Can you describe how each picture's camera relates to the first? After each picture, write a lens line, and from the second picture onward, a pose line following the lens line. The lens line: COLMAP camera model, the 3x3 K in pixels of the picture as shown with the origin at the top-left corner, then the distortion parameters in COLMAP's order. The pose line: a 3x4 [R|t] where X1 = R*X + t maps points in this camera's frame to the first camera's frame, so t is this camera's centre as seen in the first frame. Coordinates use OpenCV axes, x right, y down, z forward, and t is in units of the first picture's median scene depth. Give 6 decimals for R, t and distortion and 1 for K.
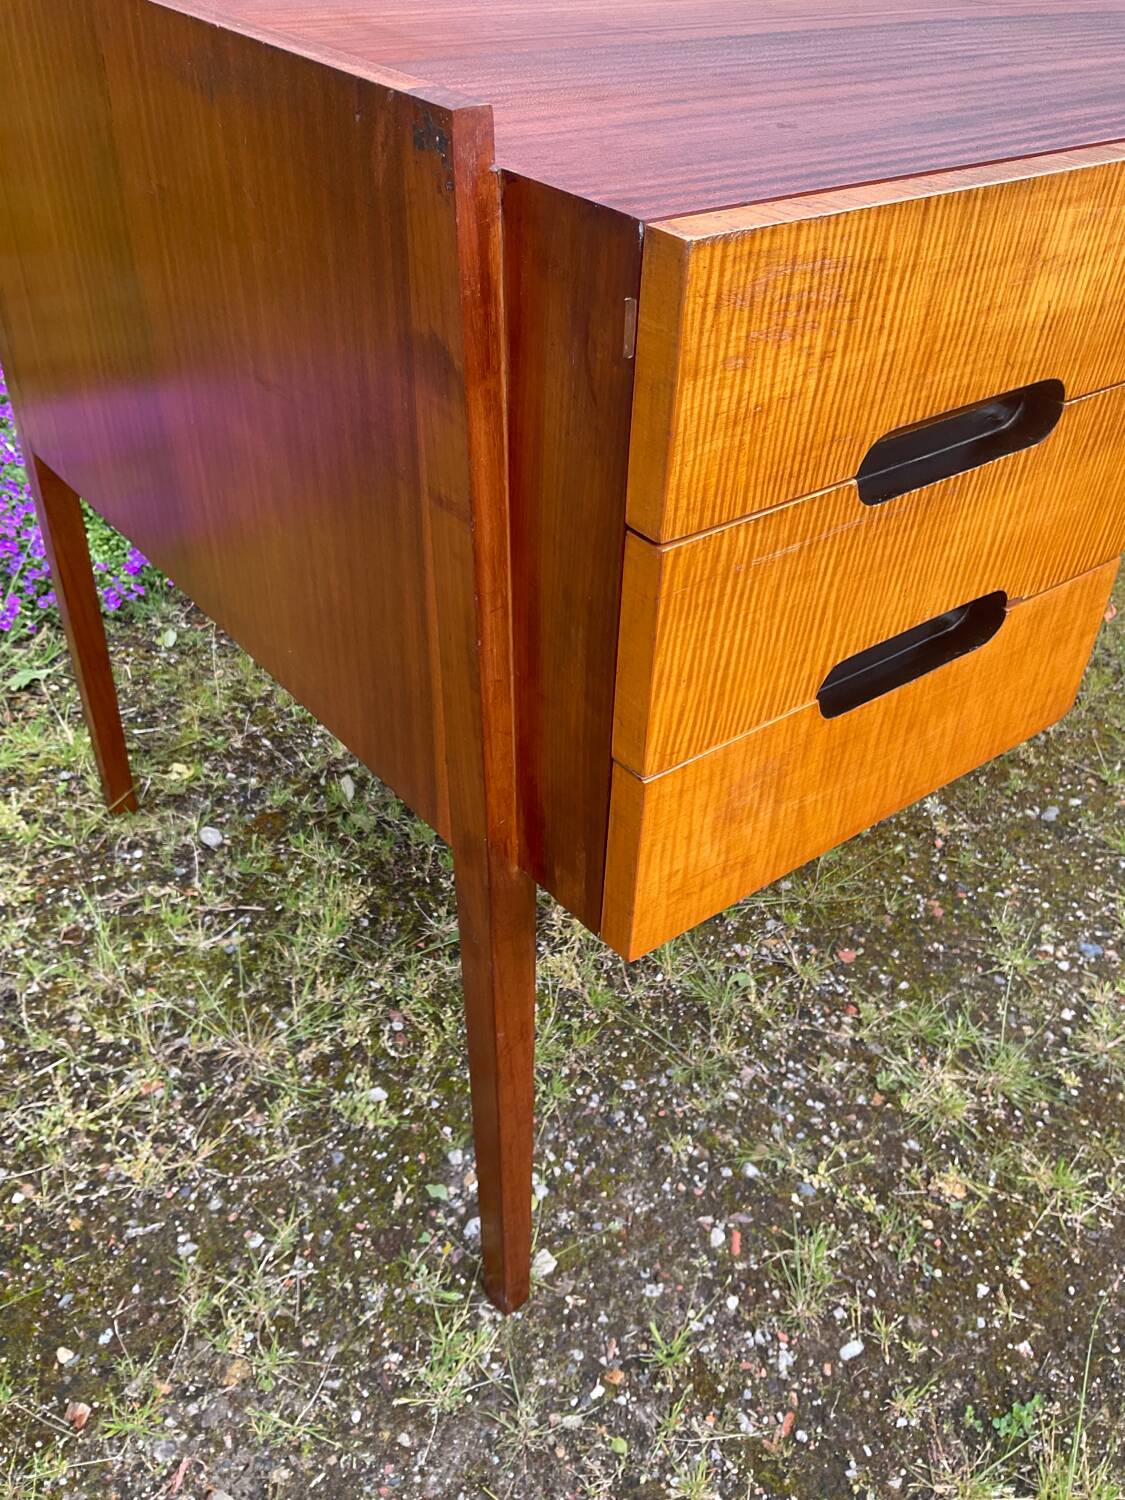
lens RADIAL K [[1245.3, 0, 553.6], [0, 1245.3, 743.7], [0, 0, 1]] dist [0.117759, -0.246760]
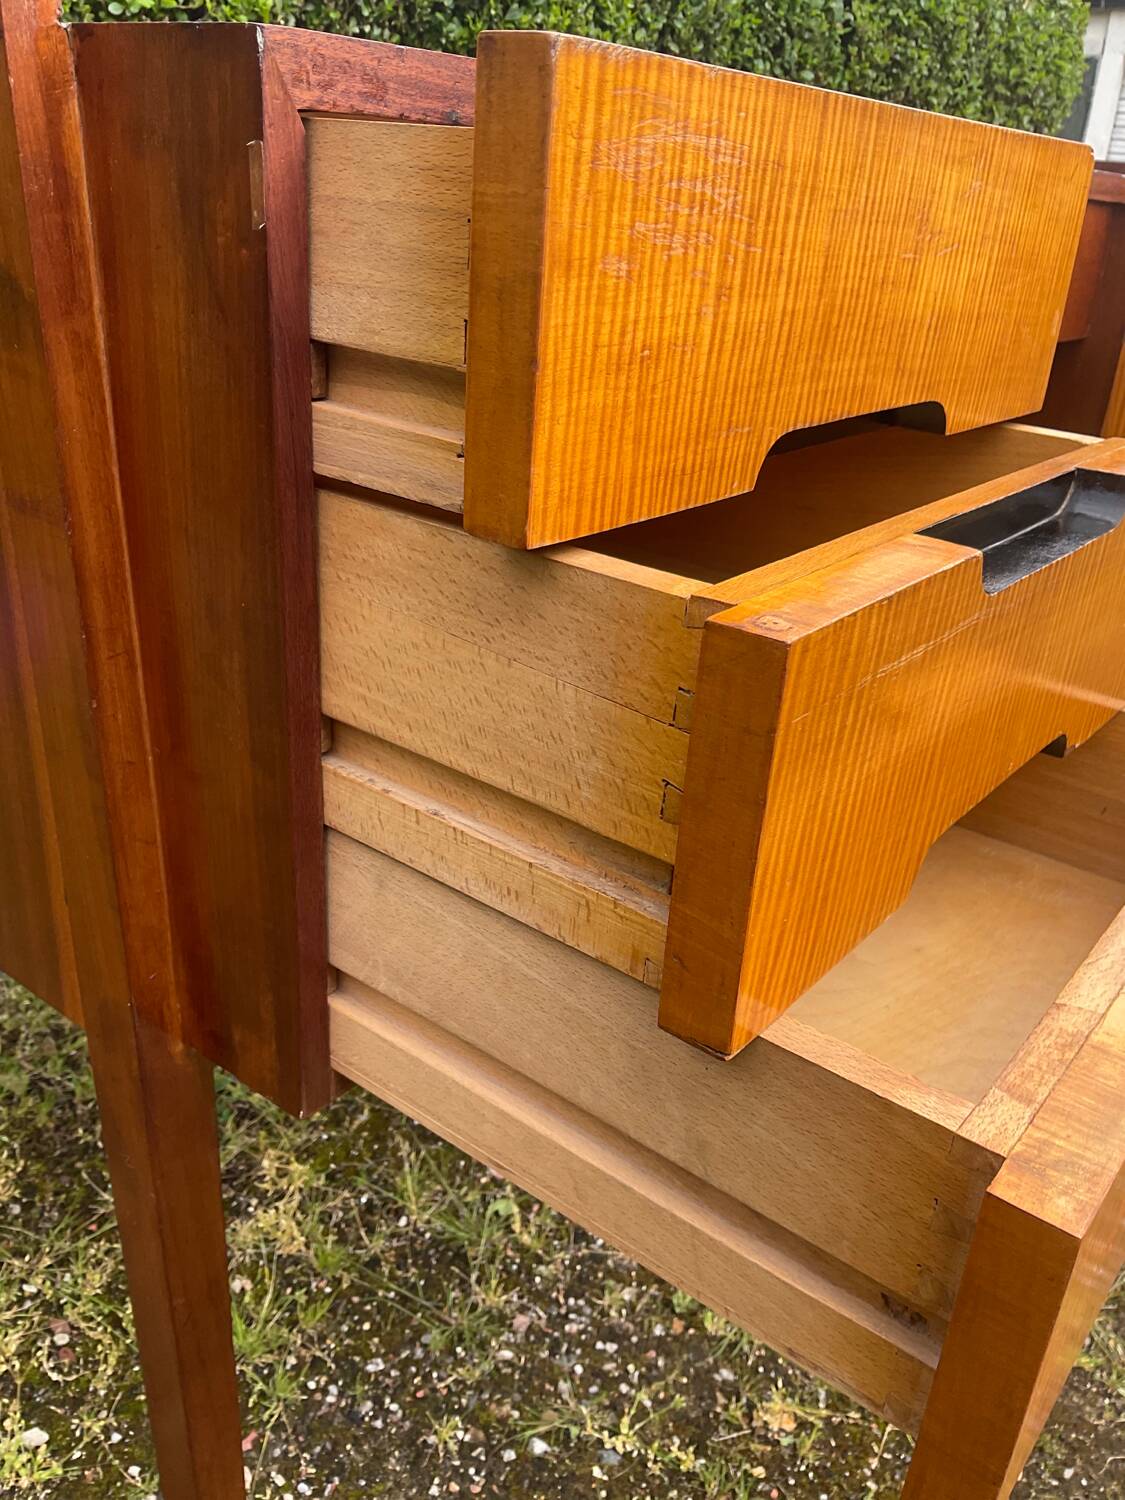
lens RADIAL K [[1268.5, 0, 559.2], [0, 1268.5, 746.8], [0, 0, 1]] dist [0.017016, -0.046073]
pose [[0.970219, -0.071204, 0.231529, 0.016269], [0.117340, 0.974342, -0.192064, 0.065666], [-0.211913, 0.213512, 0.953680, 0.145593]]
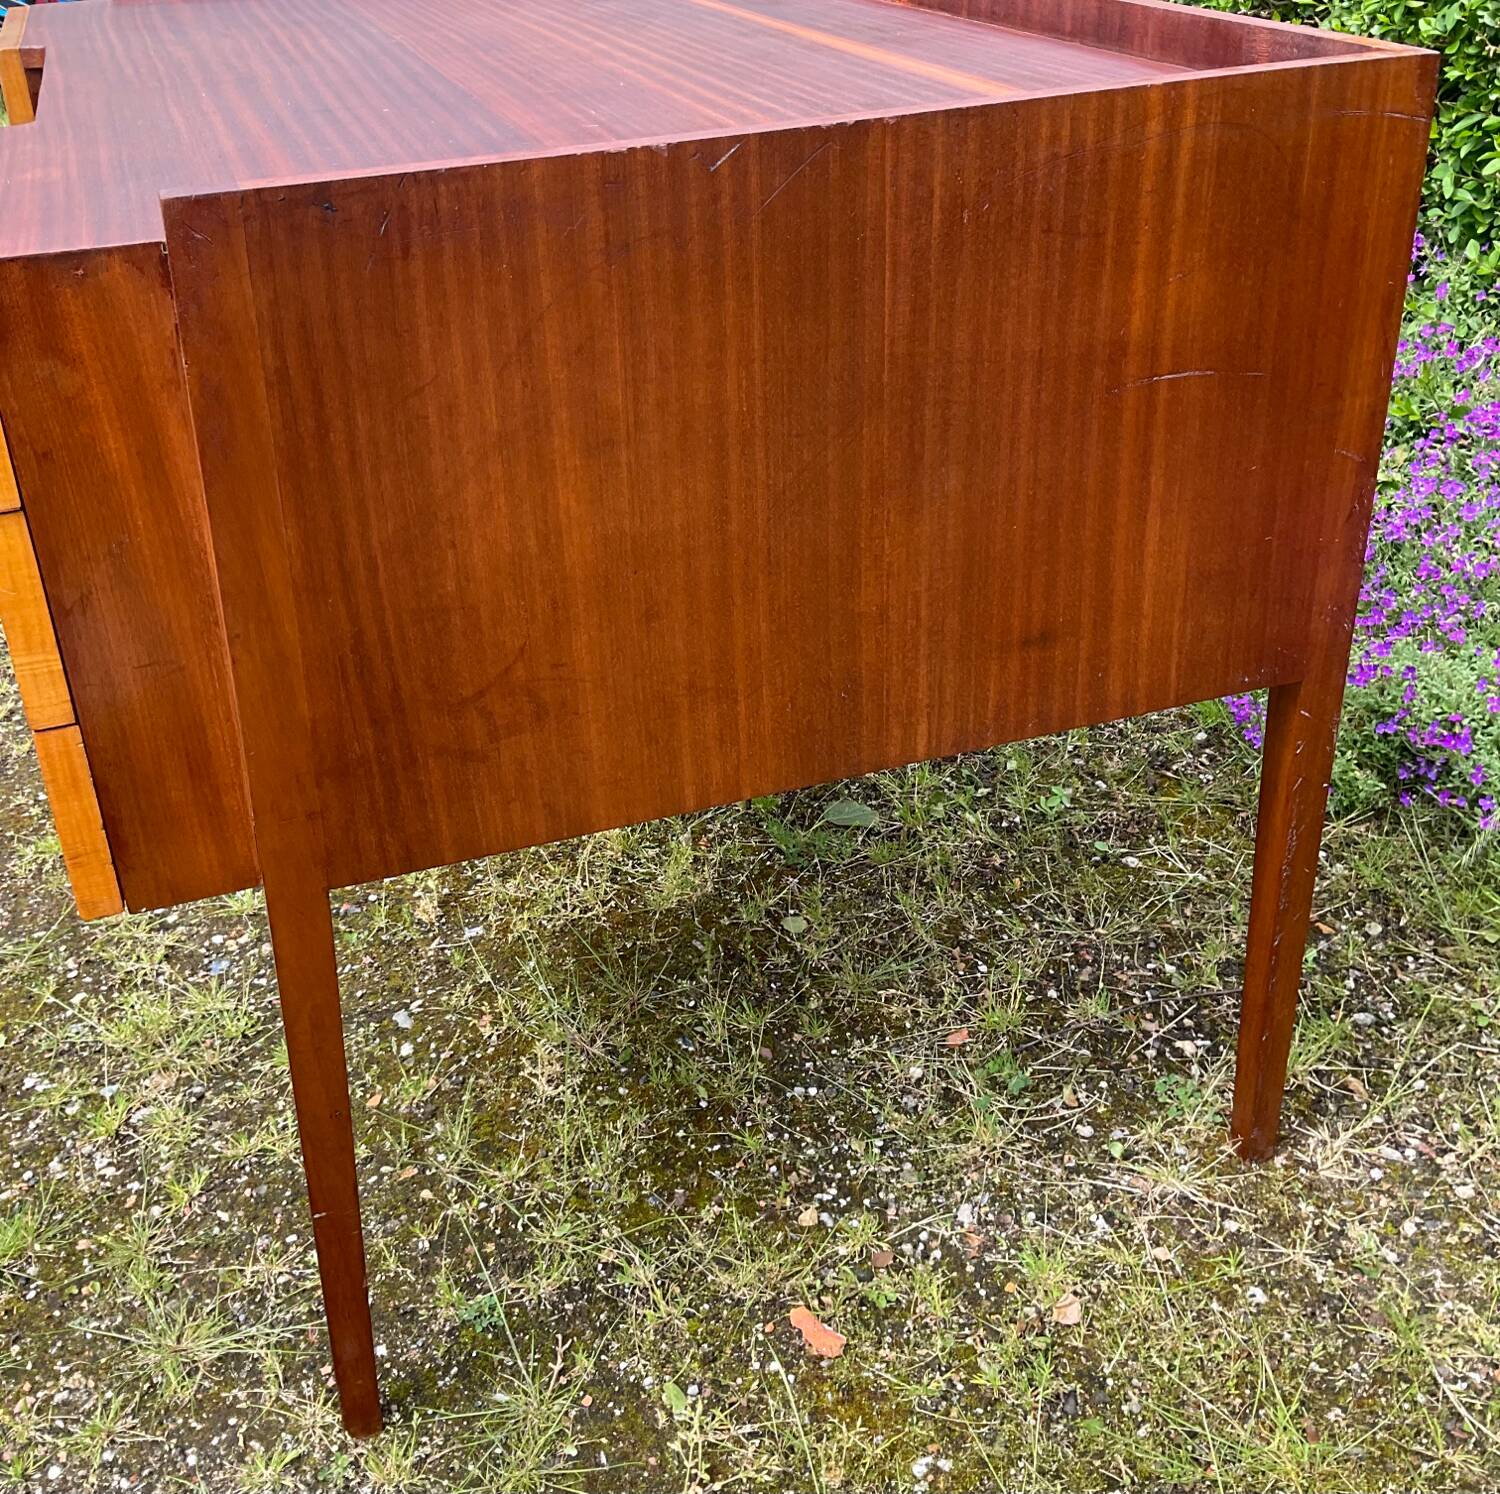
lens RADIAL K [[1655.1, 0, 739.3], [0, 1655.1, 656.8], [0, 0, 1]] dist [0.124448, -0.272699]
pose [[-0.315305, 0.414272, -0.853792, 1.518458], [-0.555228, 0.649096, 0.519996, -1.010720], [0.769613, 0.638007, 0.025352, 1.342862]]
